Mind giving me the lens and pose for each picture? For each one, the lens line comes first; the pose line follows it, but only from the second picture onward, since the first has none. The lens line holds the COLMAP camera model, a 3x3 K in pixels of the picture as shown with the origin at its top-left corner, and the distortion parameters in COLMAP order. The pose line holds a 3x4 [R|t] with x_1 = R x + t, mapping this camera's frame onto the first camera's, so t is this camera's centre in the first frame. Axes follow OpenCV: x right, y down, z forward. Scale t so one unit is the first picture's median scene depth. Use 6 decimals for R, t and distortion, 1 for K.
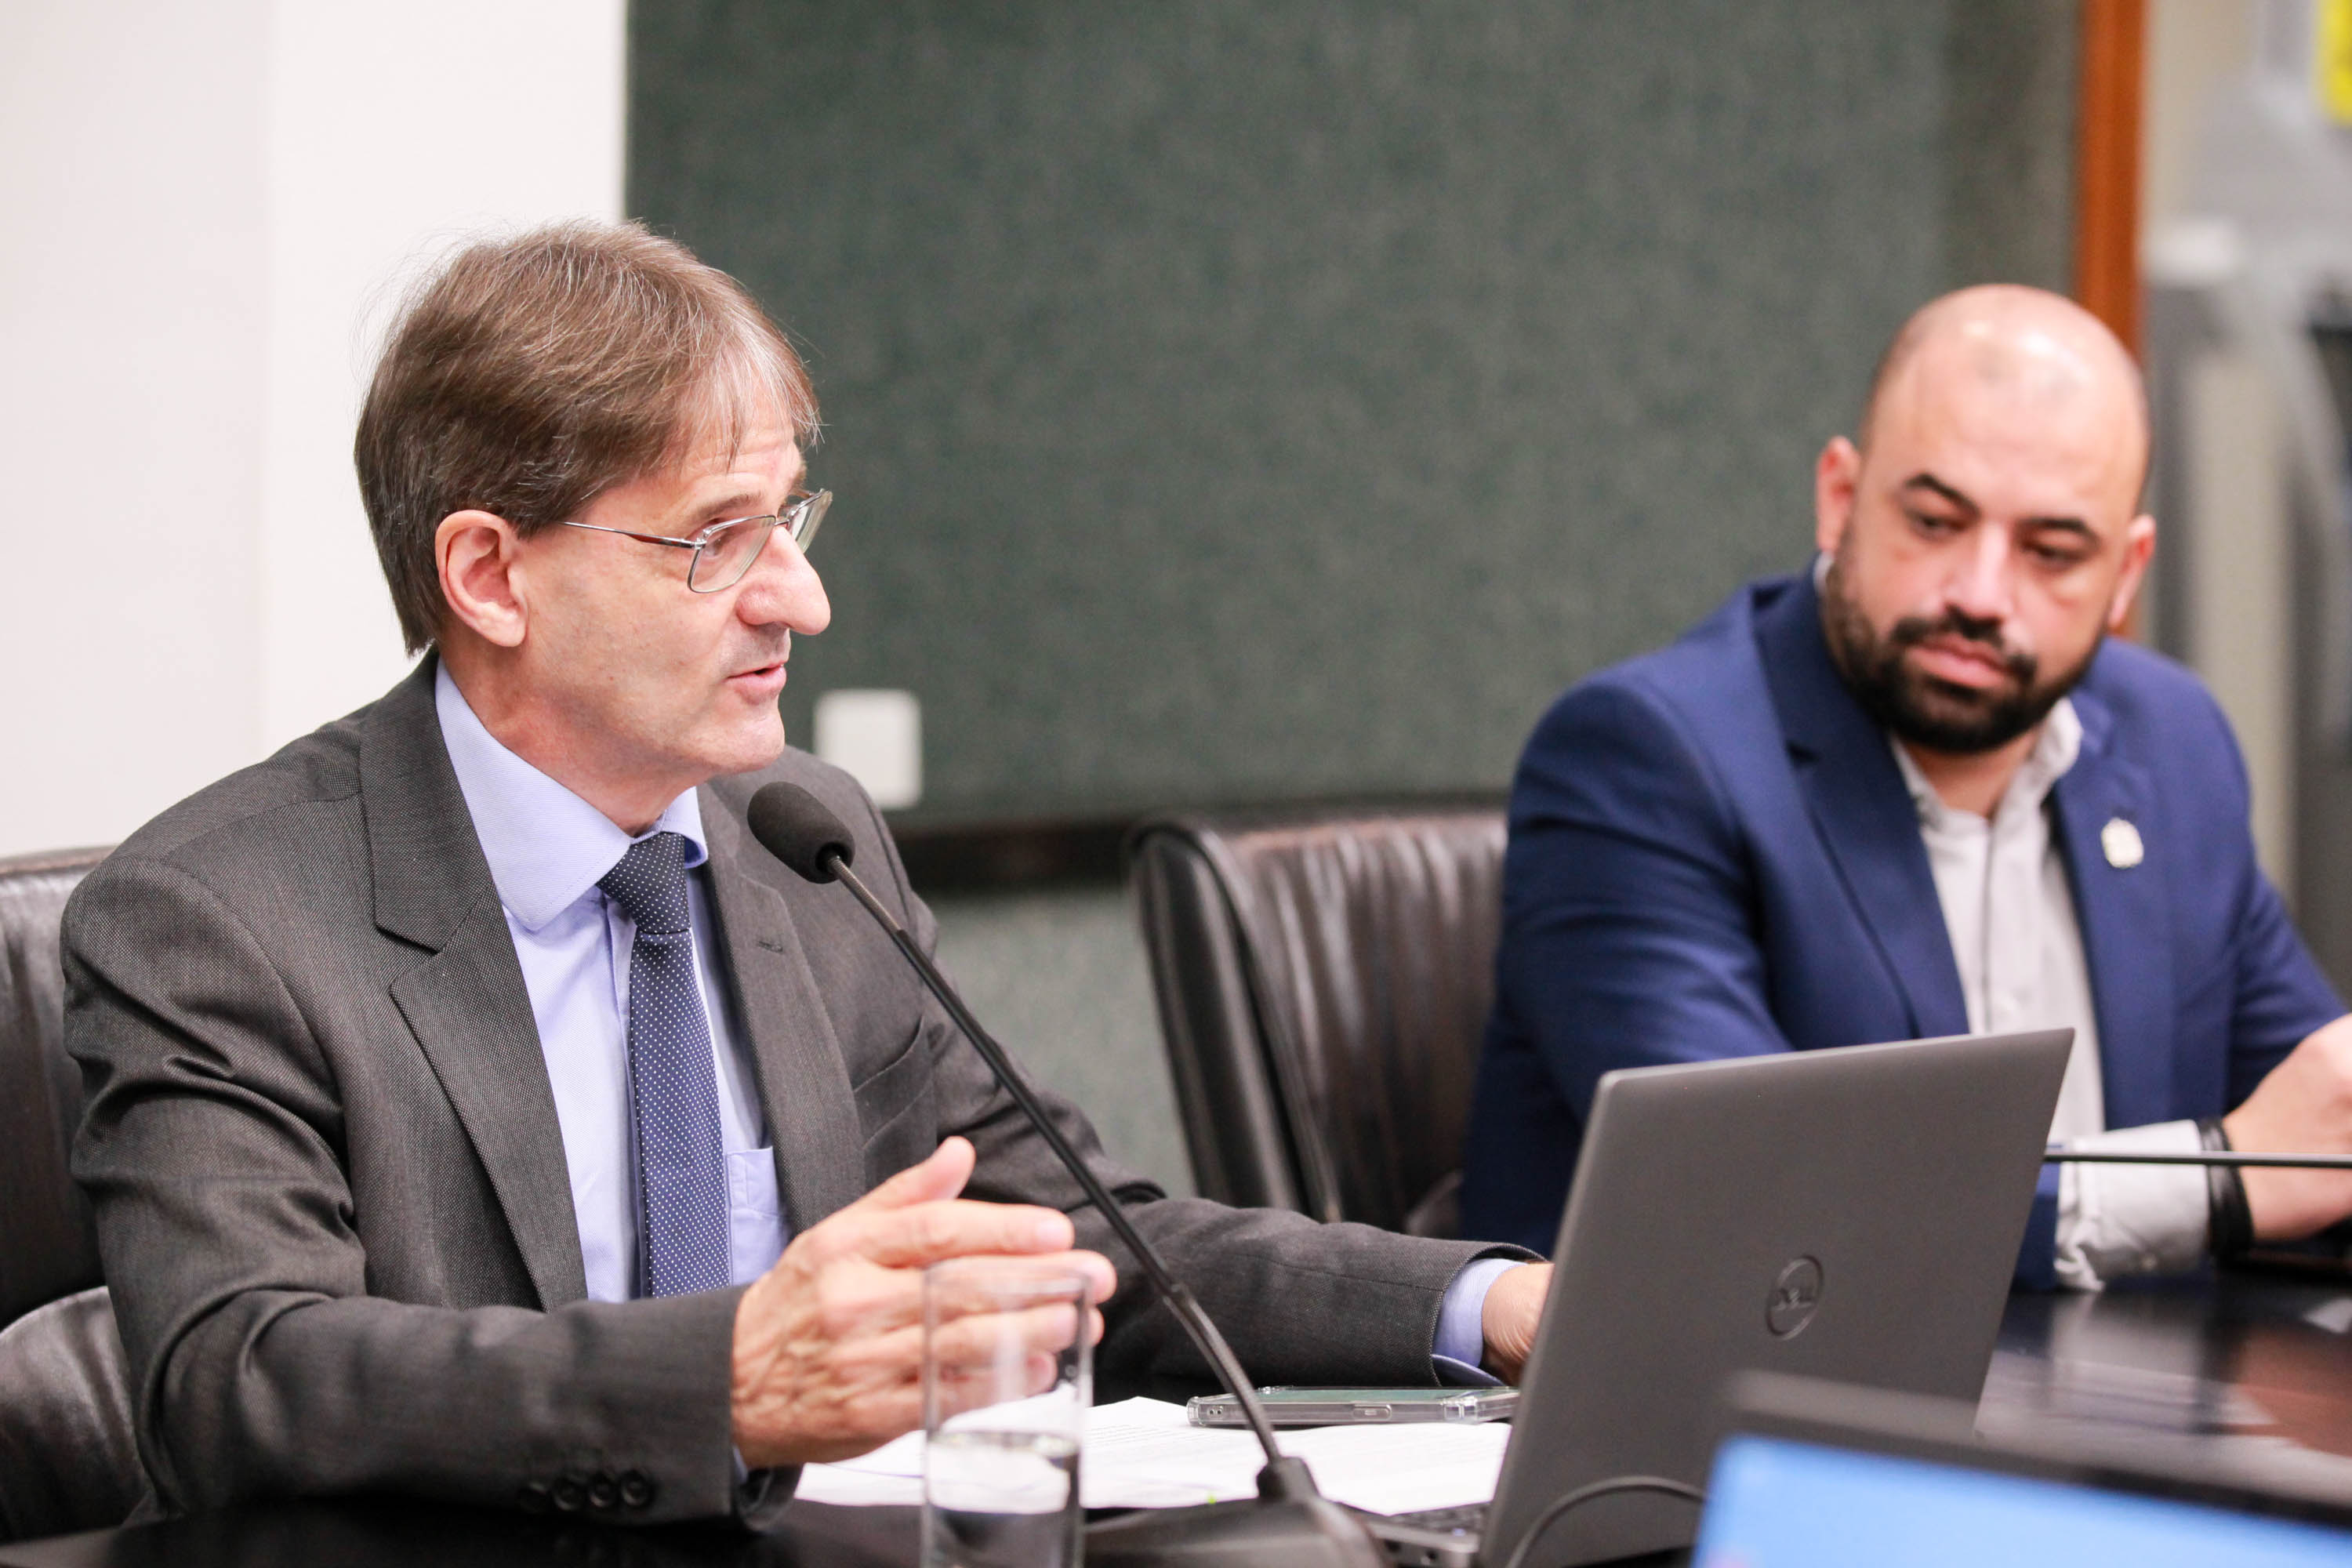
lens RADIAL K [[4937.5, 0, 1241.3], [0, 4937.5, 847.8], [0, 0, 1]] dist [0.074010, 0.000000]
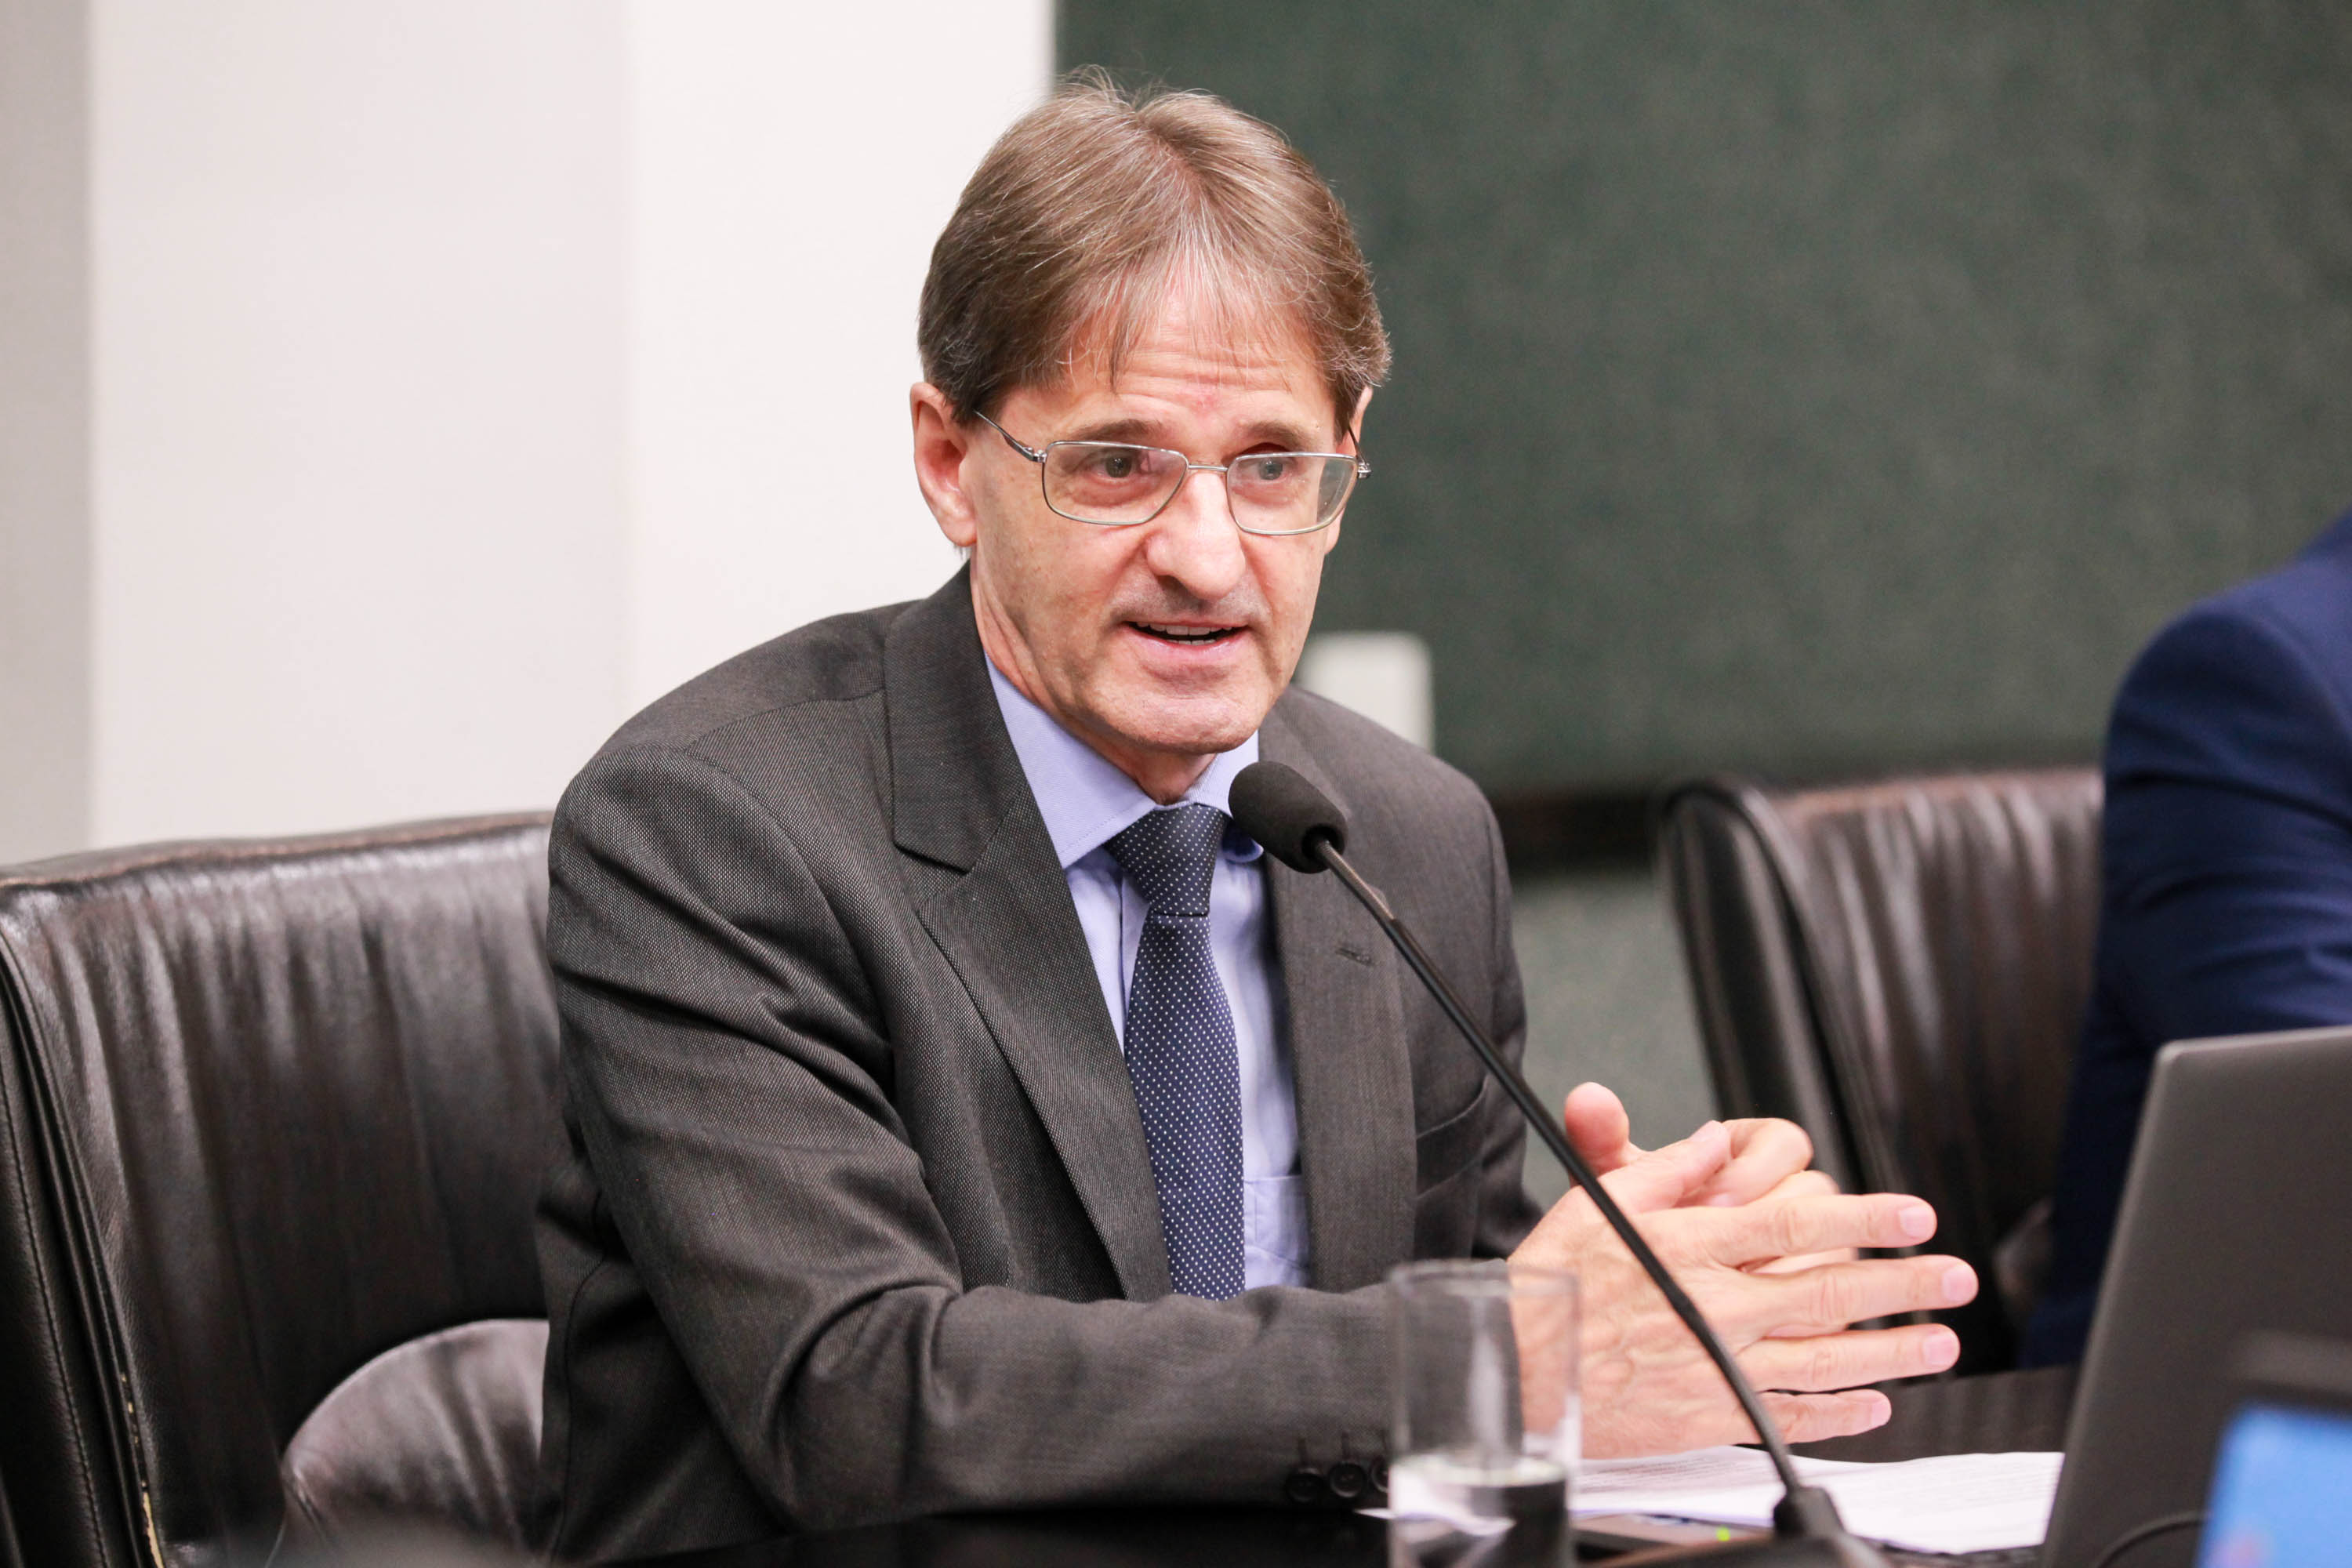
lens RADIAL K [[8058.5, 0, 1174.9], [0, 8058.5, 785.4], [0, 0, 1]] dist [-0.160134, 0.000000]
pose [[0.993140, -0.009738, -0.116526, 0.055239], [0.007256, 0.999738, -0.021701, 0.024442], [0.116707, 0.020707, 0.992951, -0.367770]]
